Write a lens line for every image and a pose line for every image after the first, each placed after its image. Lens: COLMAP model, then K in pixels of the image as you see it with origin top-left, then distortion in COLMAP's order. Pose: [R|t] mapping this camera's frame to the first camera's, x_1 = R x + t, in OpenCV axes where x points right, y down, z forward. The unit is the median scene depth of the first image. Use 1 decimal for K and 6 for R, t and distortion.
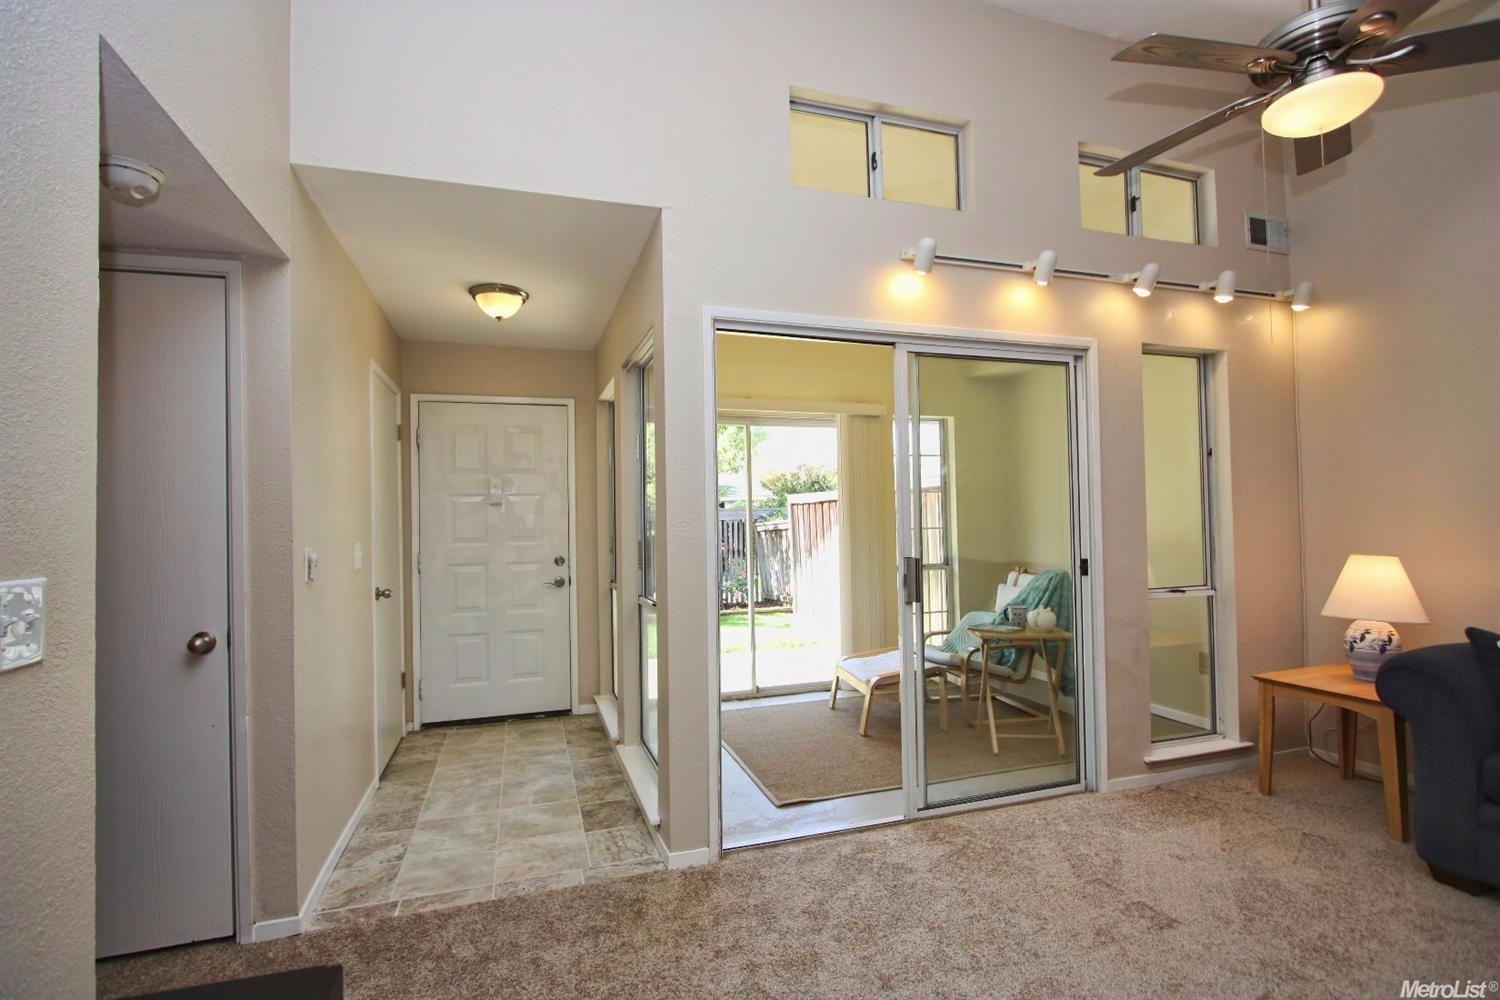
lens RADIAL K [[714.6, 0, 767.3], [0, 714.6, 505.7], [0, 0, 1]] dist [-0.018714, -0.000125]
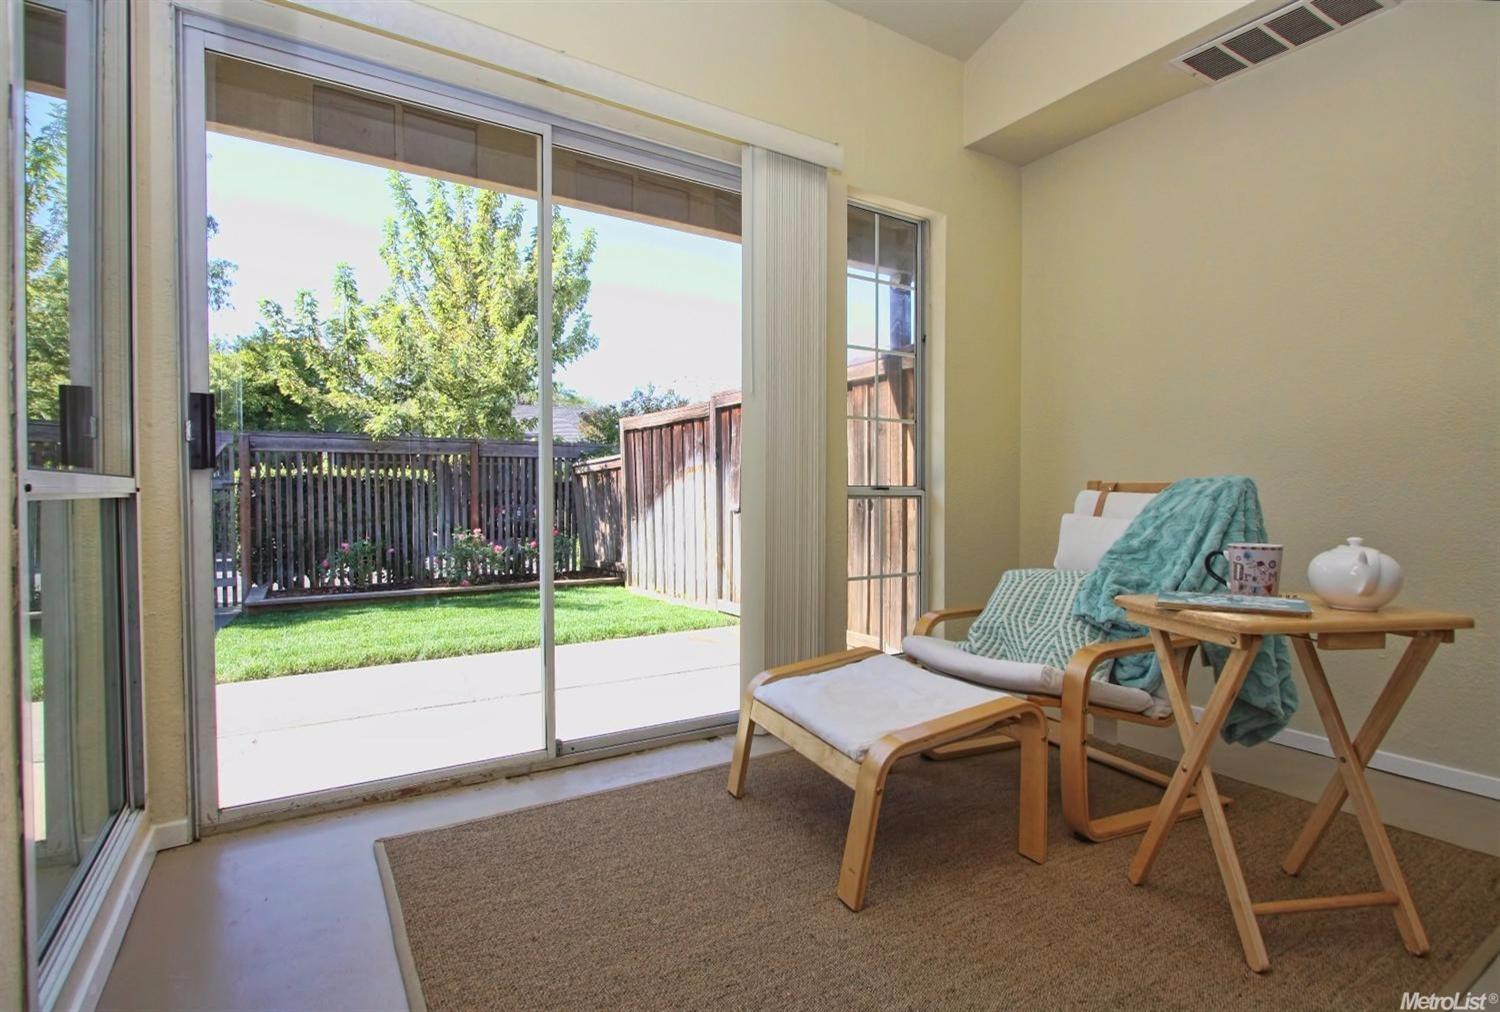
lens RADIAL K [[782.0, 0, 750.0], [0, 782.0, 506.0], [0, 0, 1]] dist [-0.000994, -0.000265]
pose [[0.979856, 0.013935, 0.199217, 0.002318], [-0.022369, 0.998943, 0.040150, 0.063235], [-0.198447, -0.043797, 0.979133, 0.366329]]
